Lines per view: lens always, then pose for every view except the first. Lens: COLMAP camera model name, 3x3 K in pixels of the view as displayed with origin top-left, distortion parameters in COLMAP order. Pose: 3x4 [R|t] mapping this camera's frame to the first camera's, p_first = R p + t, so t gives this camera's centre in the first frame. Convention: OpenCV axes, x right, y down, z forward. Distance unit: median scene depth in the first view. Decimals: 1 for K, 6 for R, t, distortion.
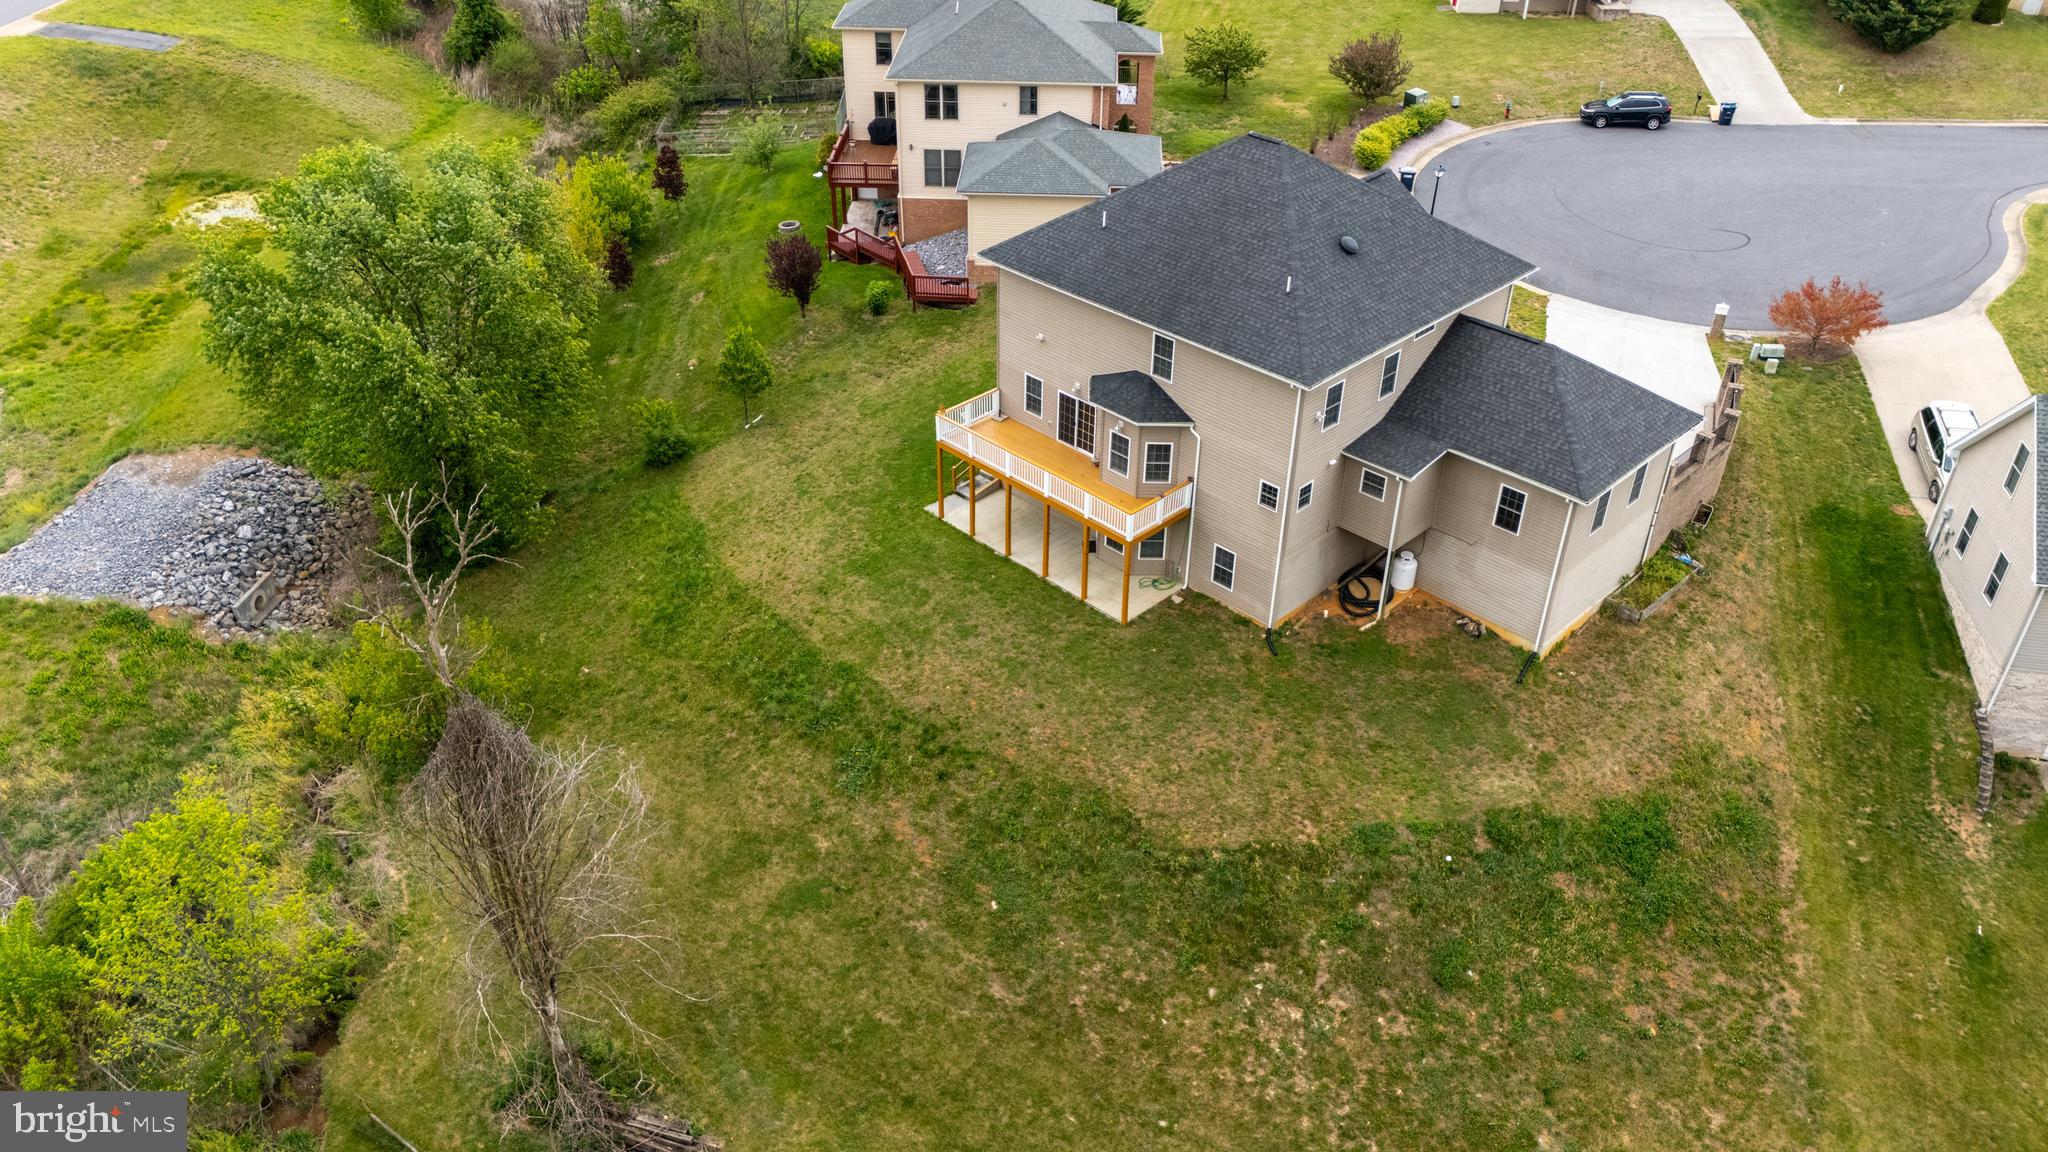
lens RADIAL K [[1508.9, 0, 1025.6], [0, 1508.9, 584.0], [0, 0, 1]] dist [0.086405, -0.095664]
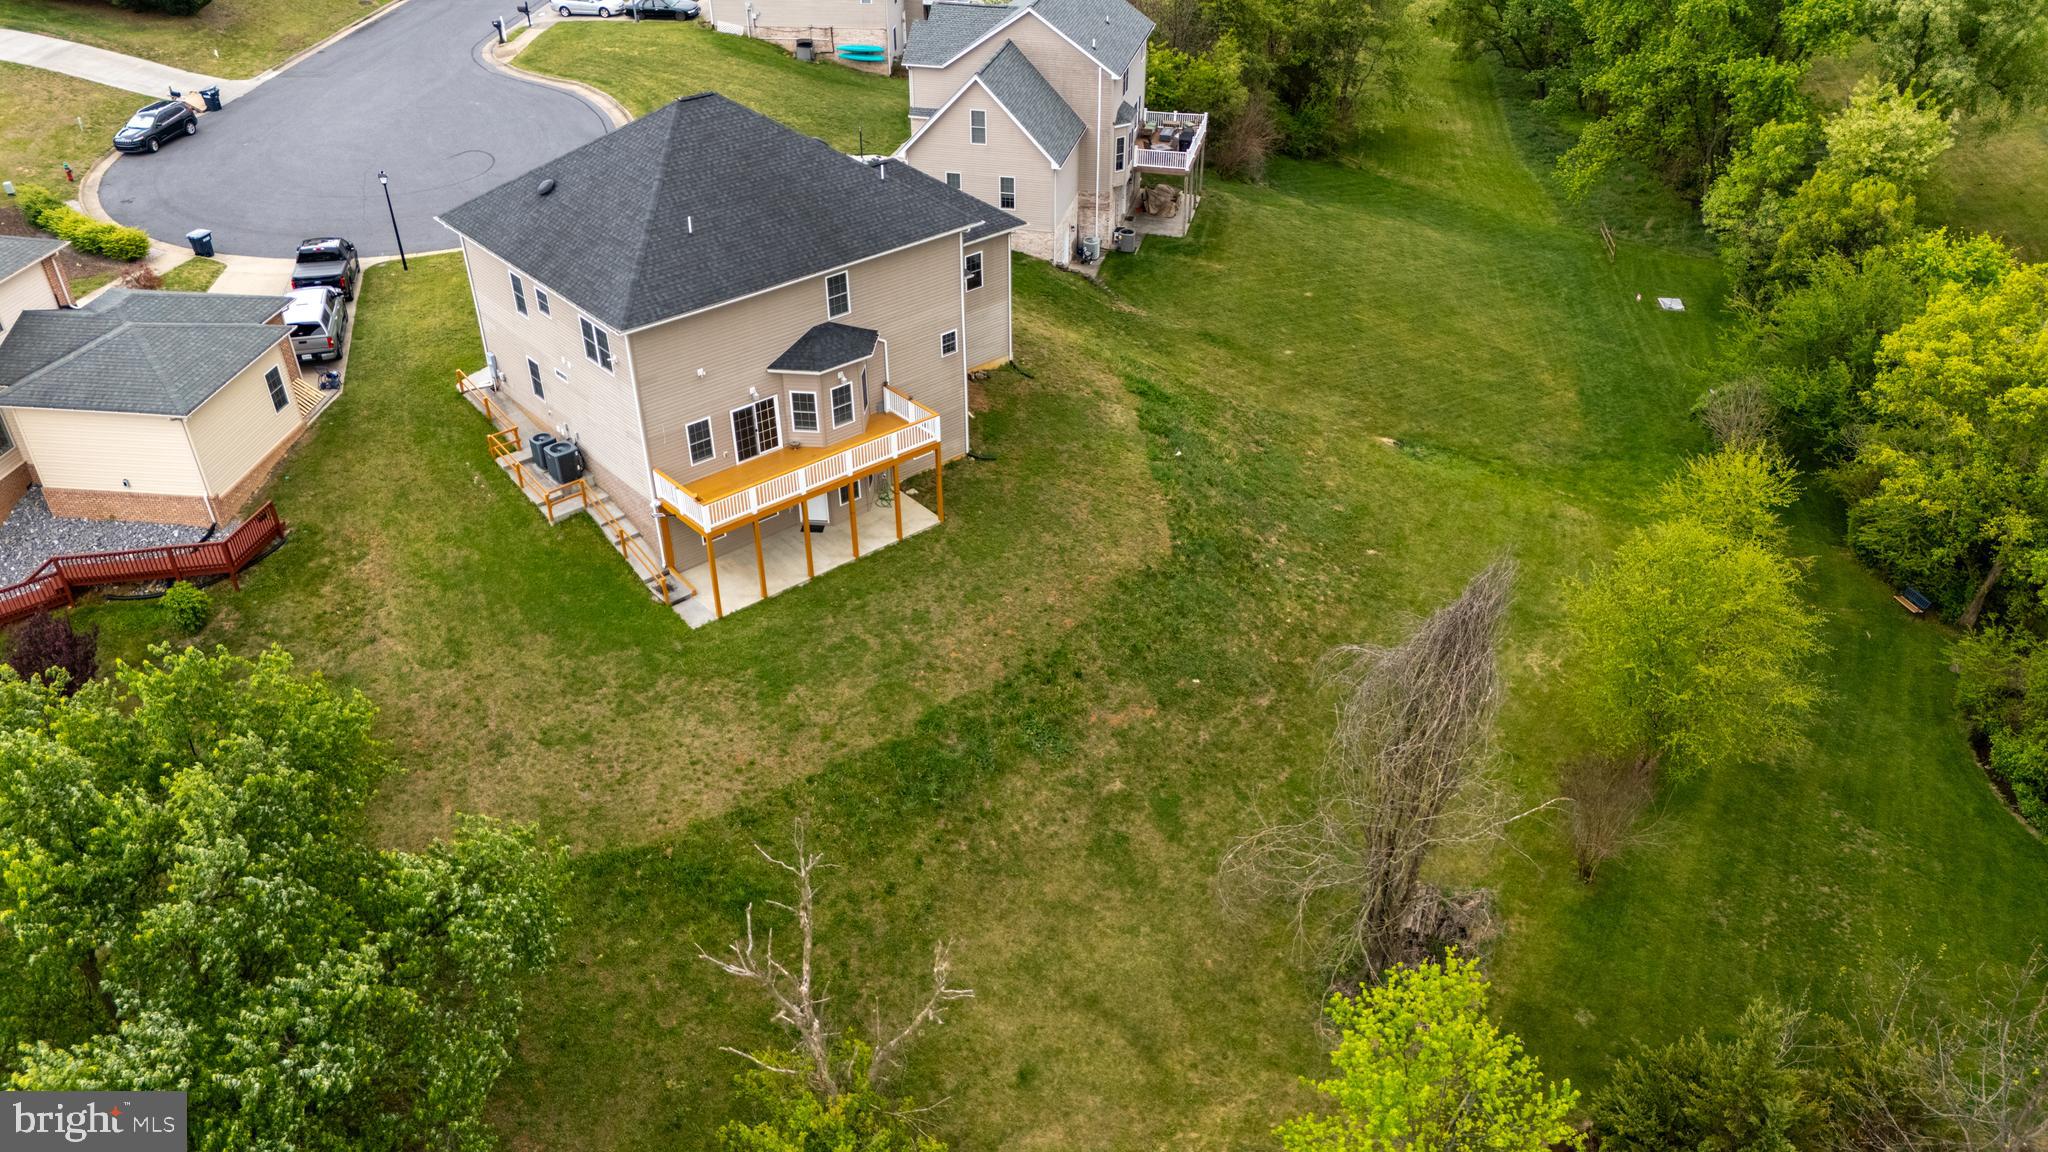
lens RADIAL K [[1497.3, 0, 1027.0], [0, 1497.3, 580.8], [0, 0, 1]] dist [0.085948, -0.095222]
pose [[0.058684, -0.564811, 0.823131, -0.847945], [0.560468, 0.700975, 0.441033, -0.386848], [-0.826095, 0.435456, 0.357695, 0.590259]]
